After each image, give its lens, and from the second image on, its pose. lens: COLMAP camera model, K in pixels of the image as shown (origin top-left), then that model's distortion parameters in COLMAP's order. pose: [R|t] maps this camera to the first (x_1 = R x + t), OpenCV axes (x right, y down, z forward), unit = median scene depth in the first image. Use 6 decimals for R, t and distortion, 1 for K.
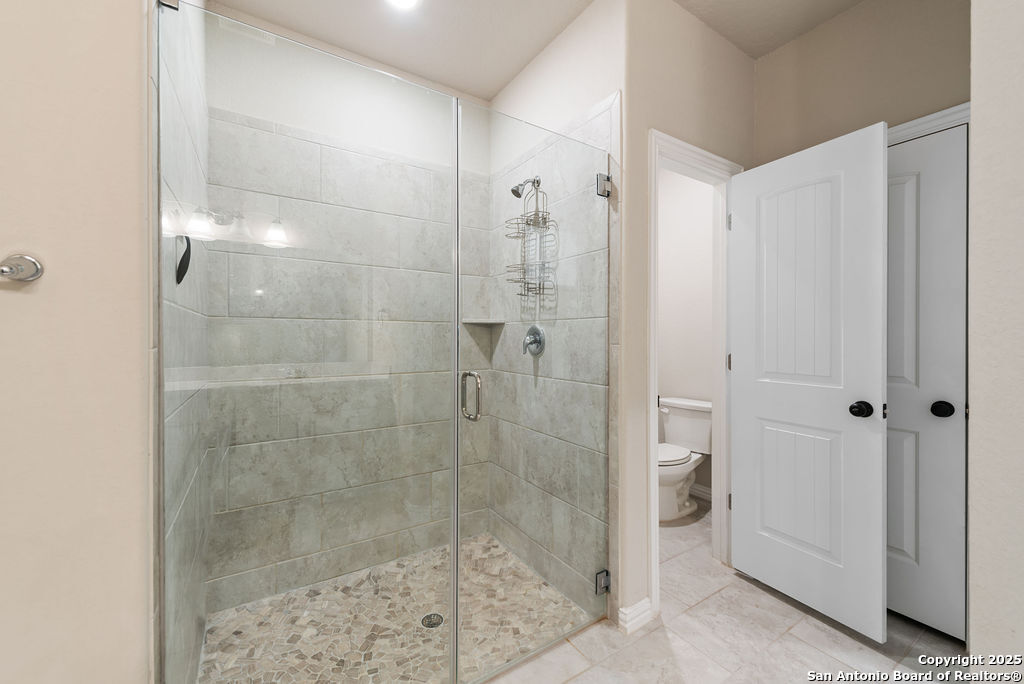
lens RADIAL K [[402.5, 0, 508.9], [0, 402.5, 335.8], [0, 0, 1]] dist [0.000705, -0.000456]
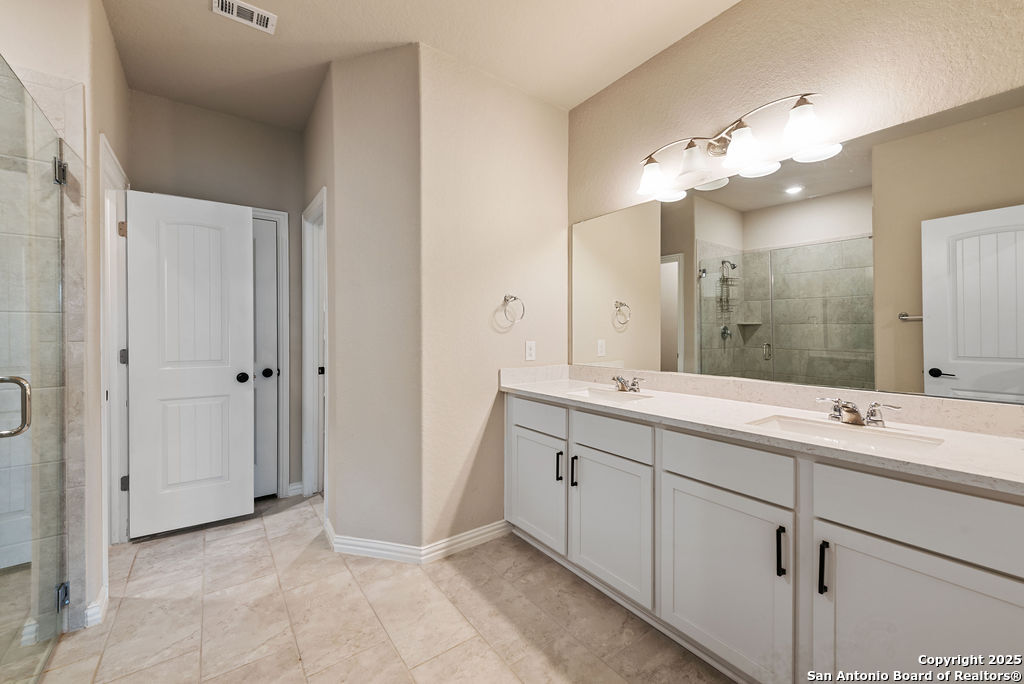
lens RADIAL K [[406.7, 0, 508.8], [0, 406.7, 342.4], [0, 0, 1]] dist [0.016308, -0.004436]
pose [[-0.062916, -0.021798, 0.997781, -0.782572], [-0.001304, 0.999762, 0.021759, 0.000589], [-0.998018, 0.000068, -0.062930, 0.024329]]
